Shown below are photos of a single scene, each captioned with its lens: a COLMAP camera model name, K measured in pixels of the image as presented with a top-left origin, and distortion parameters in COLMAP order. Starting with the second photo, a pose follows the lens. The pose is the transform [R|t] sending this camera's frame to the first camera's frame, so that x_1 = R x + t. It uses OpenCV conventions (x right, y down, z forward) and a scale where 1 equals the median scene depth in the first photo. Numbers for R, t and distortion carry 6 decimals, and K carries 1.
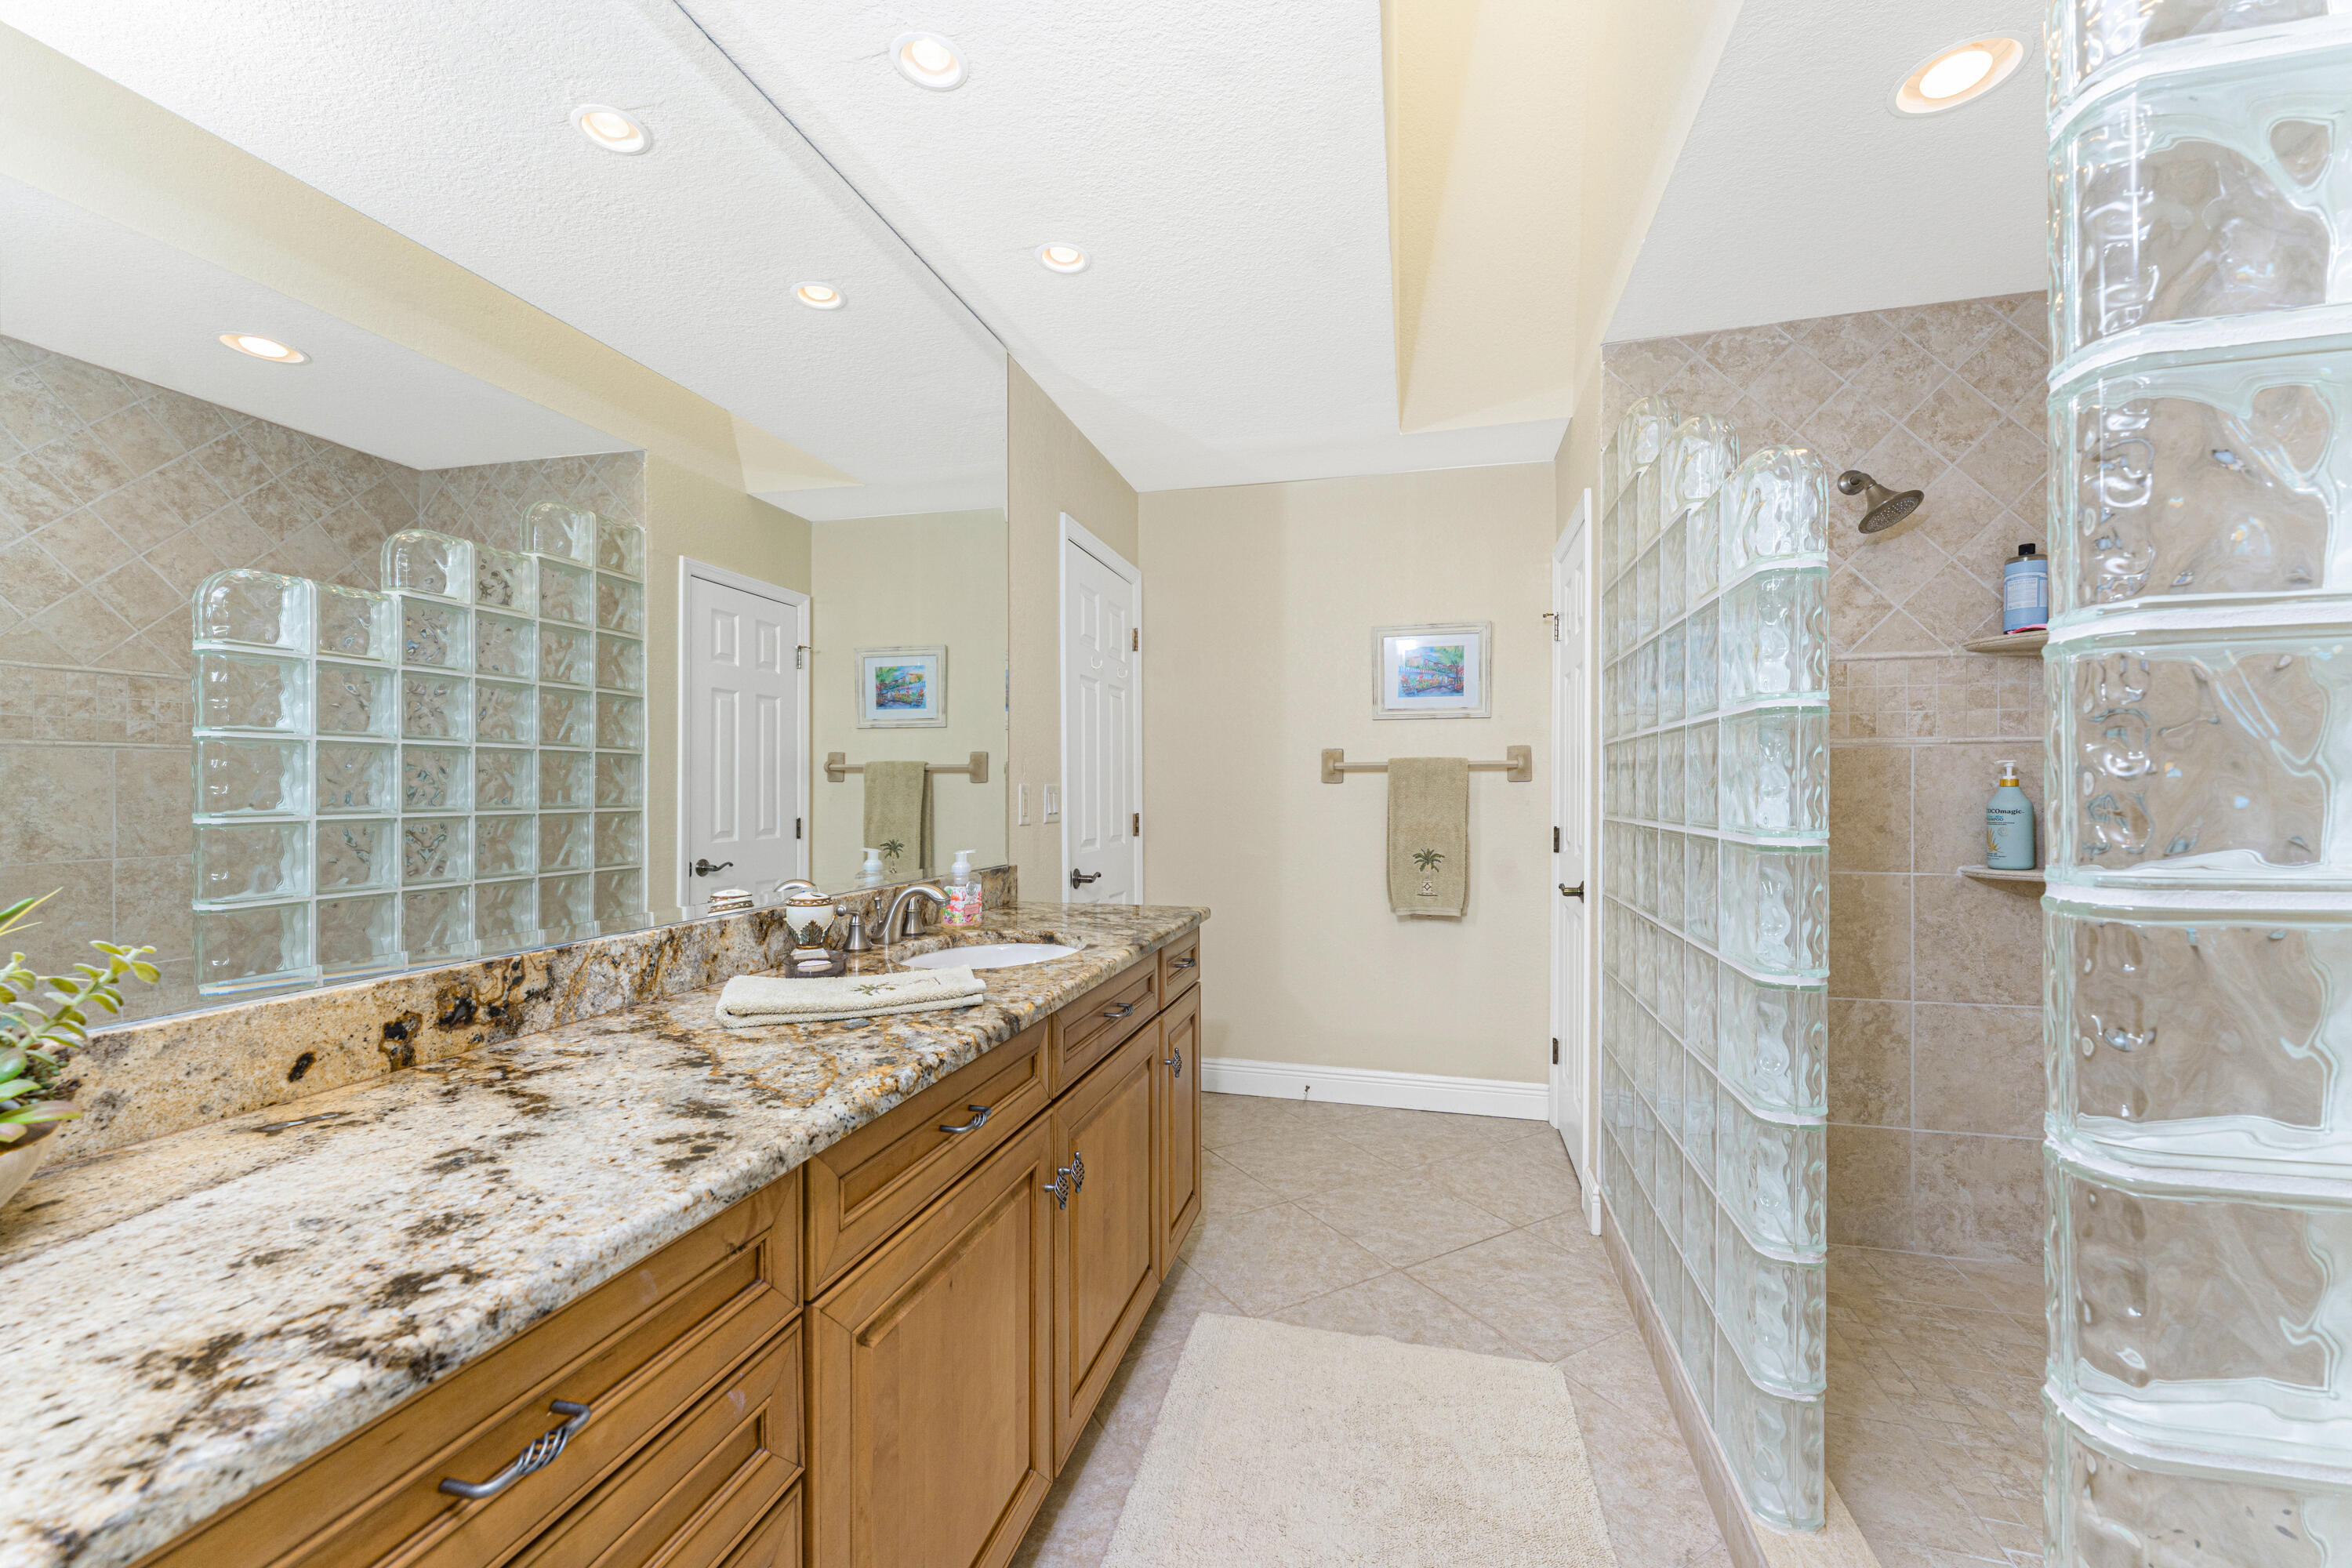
lens RADIAL K [[954.4, 0, 1173.0], [0, 954.4, 803.2], [0, 0, 1]] dist [0.001398, 0.000170]
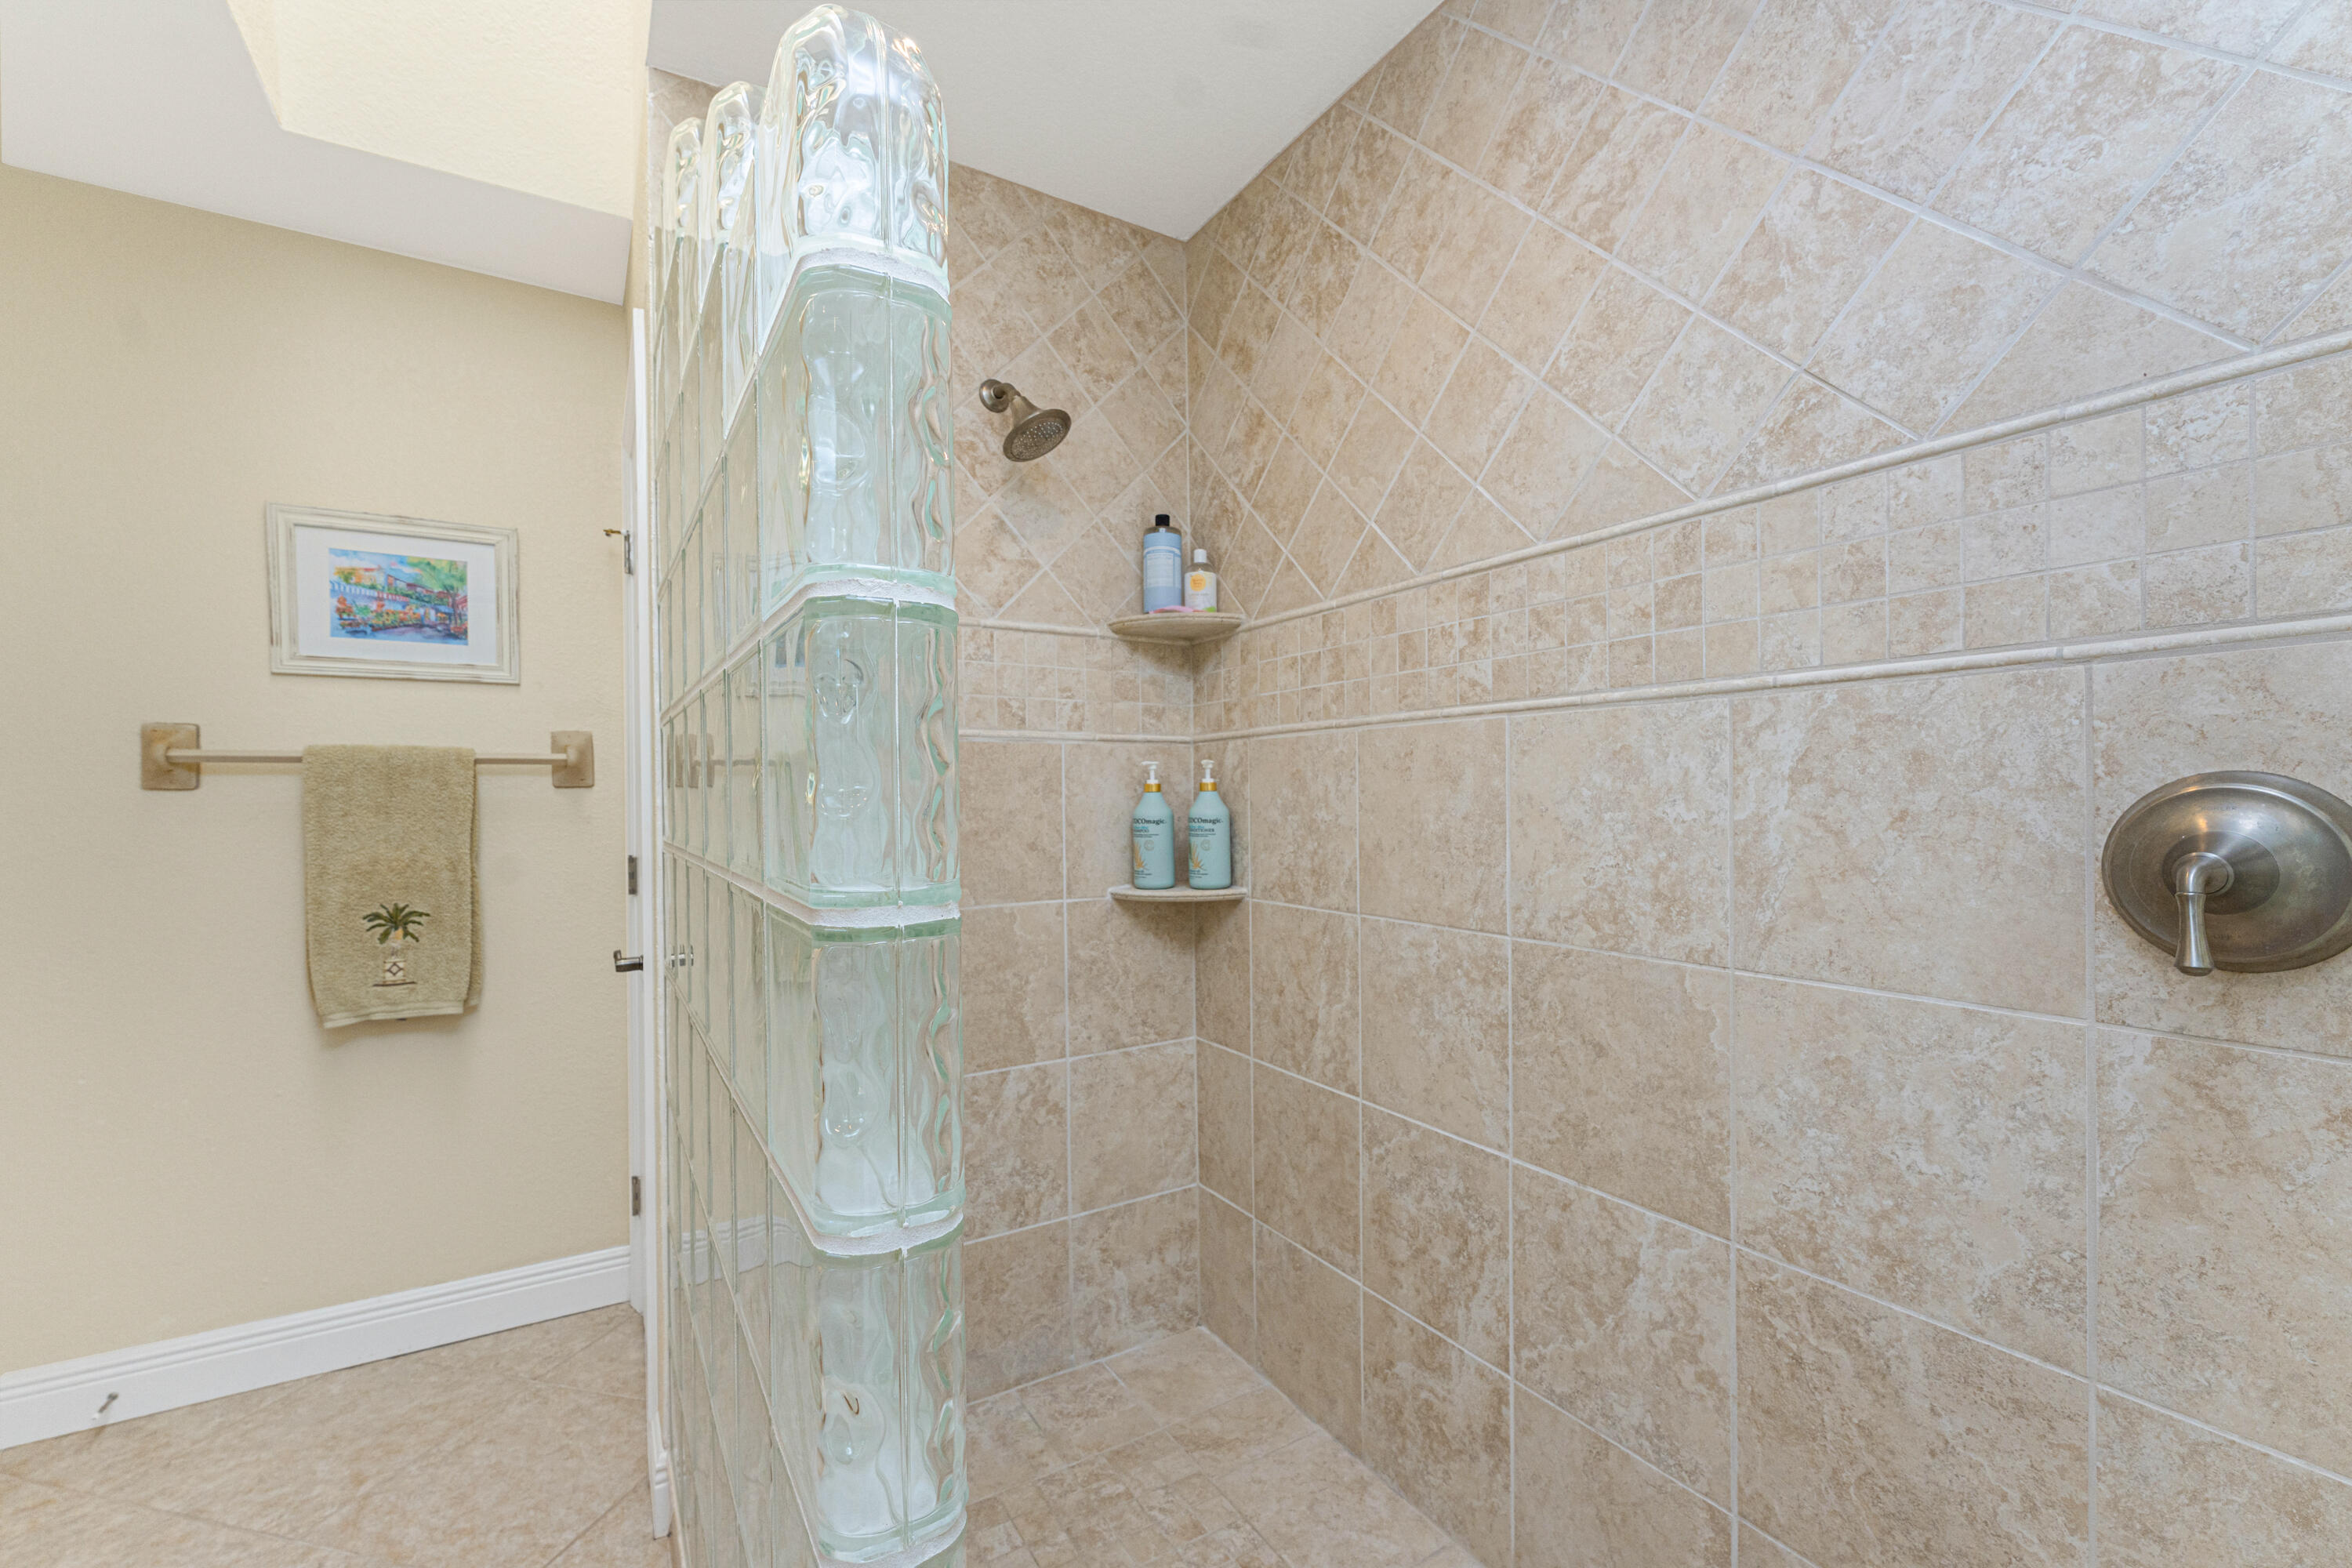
lens RADIAL K [[954.4, 0, 1175.4], [0, 954.4, 799.4], [0, 0, 1]] dist [0.001398, 0.000170]
pose [[0.698399, -0.005206, 0.715689, 0.262850], [0.017421, 0.999801, -0.009728, -0.002065], [-0.715496, 0.019262, 0.698351, 0.369192]]
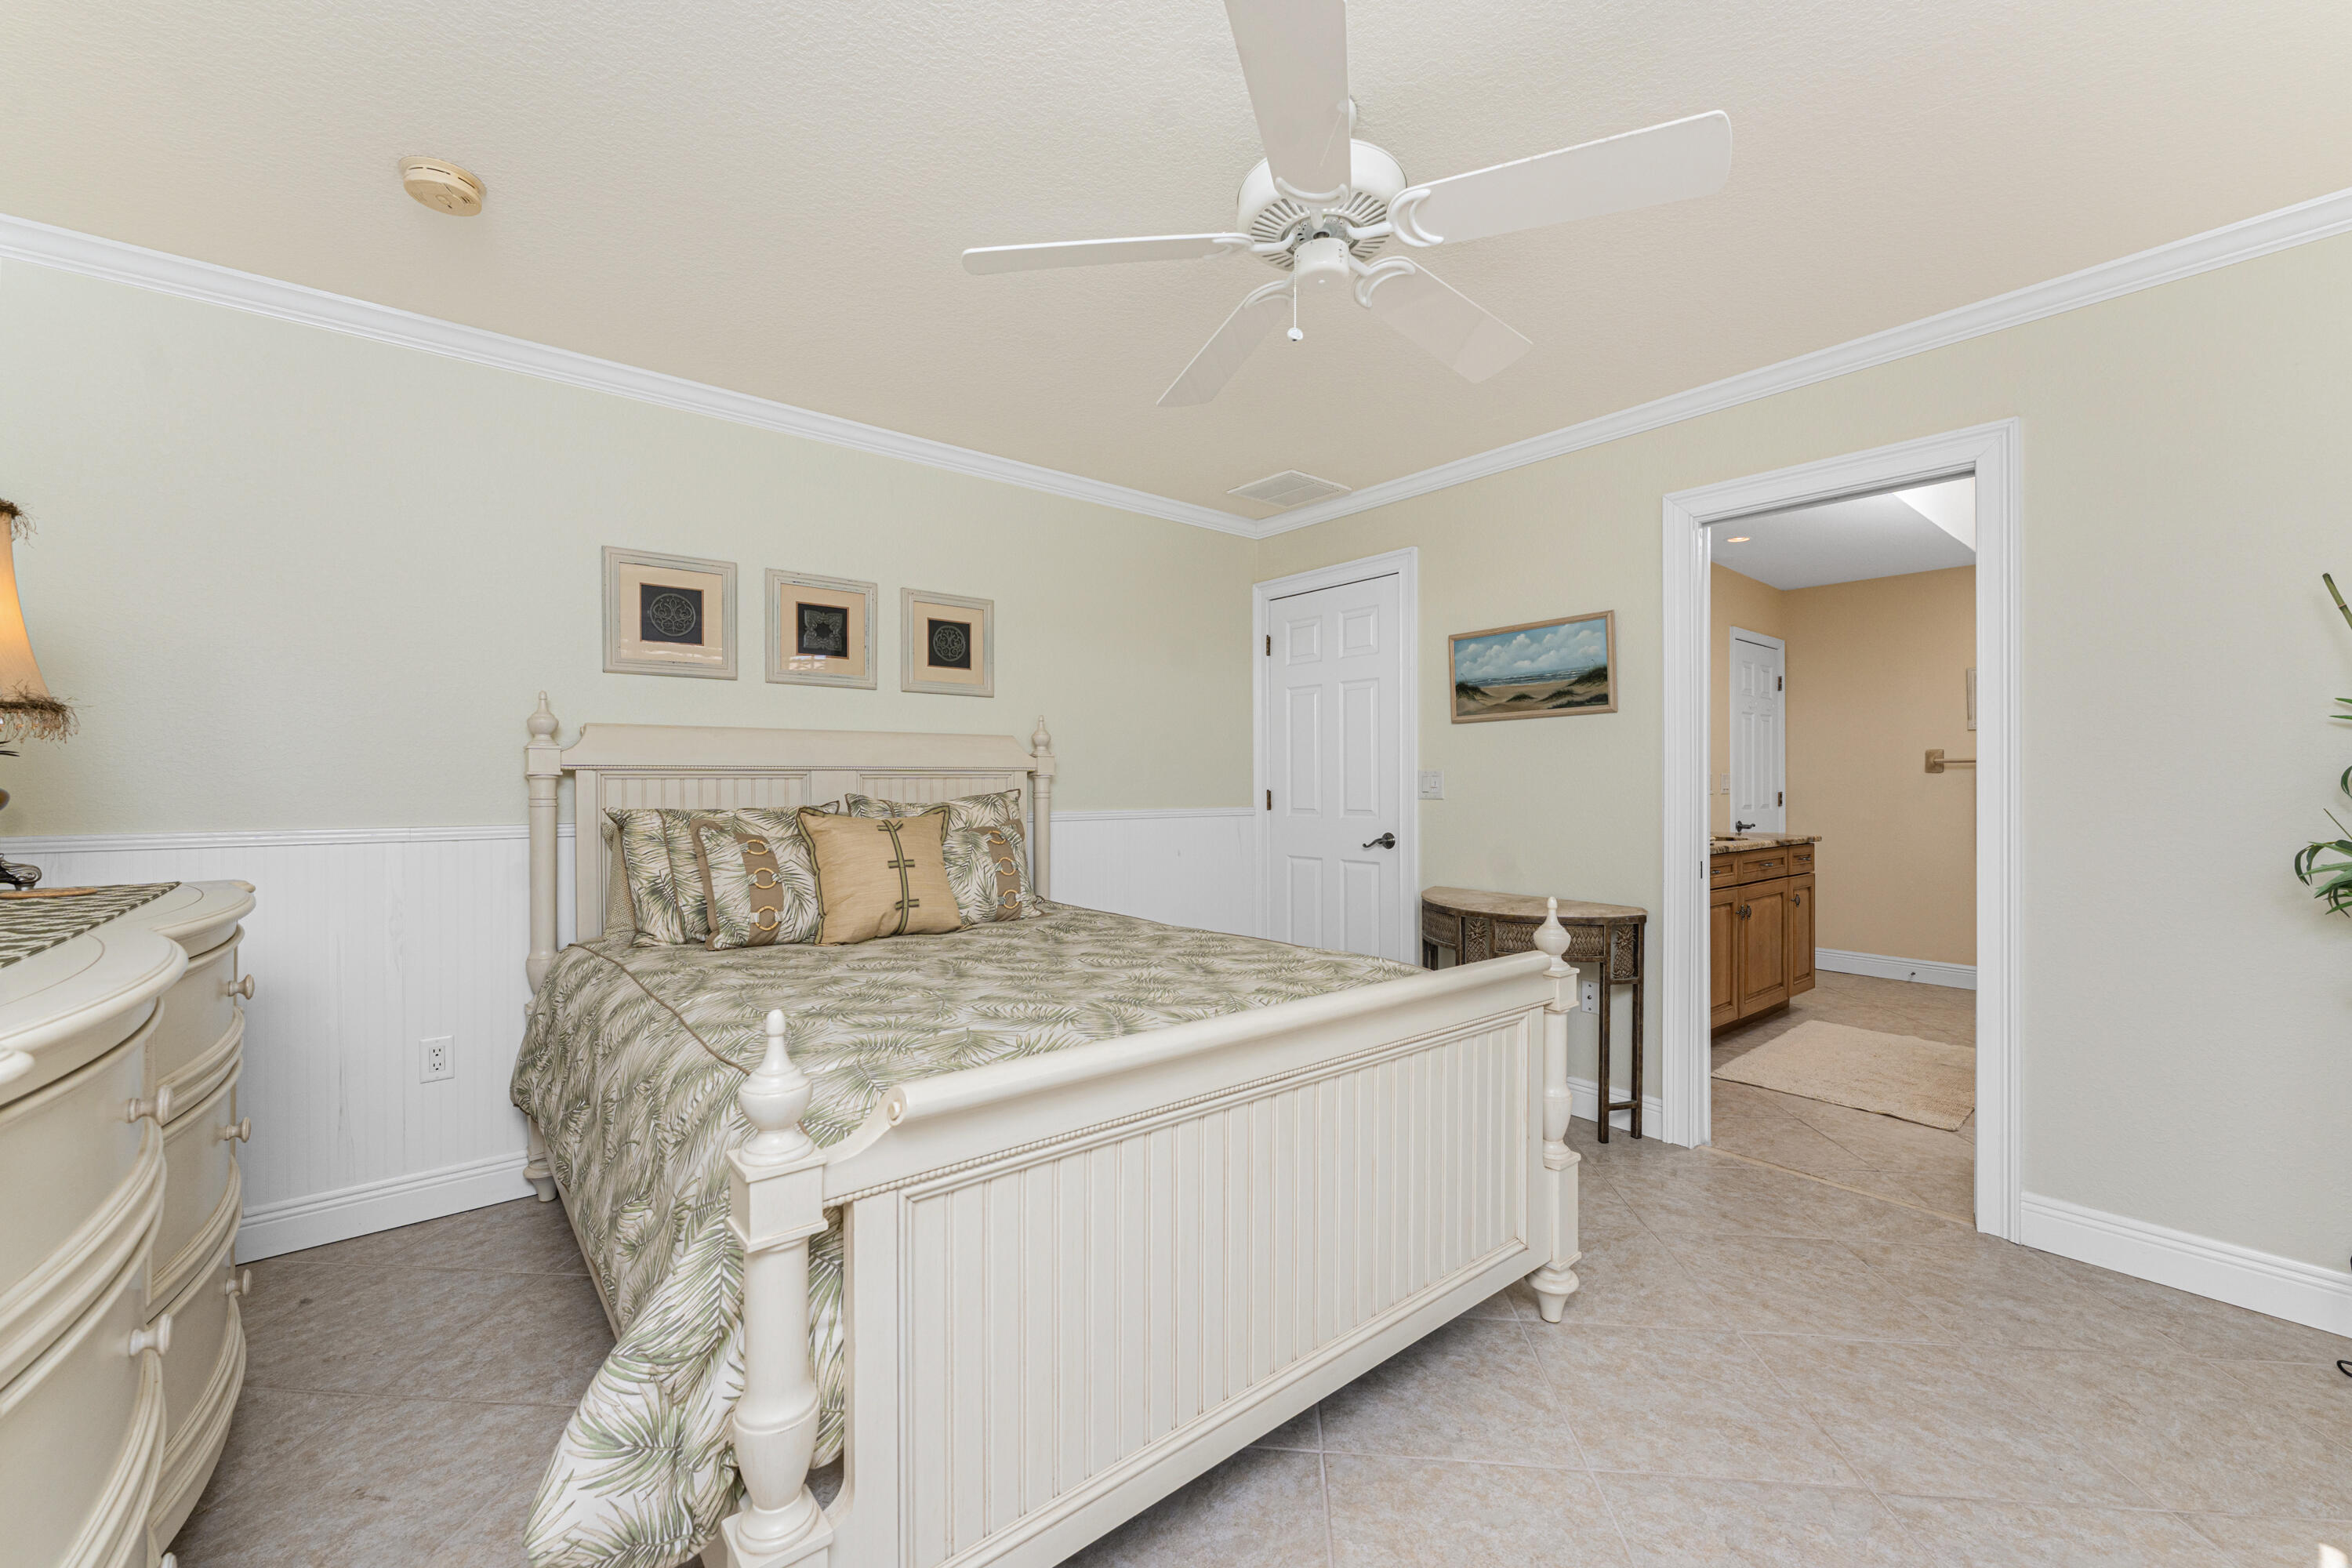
lens RADIAL K [[954.4, 0, 1177.8], [0, 954.4, 783.7], [0, 0, 1]] dist [0.001398, 0.000170]
pose [[0.819807, 0.007233, -0.572595, 0.076853], [-0.011832, 0.999921, -0.004308, 0.026044], [0.572518, 0.010307, 0.819827, -1.373849]]
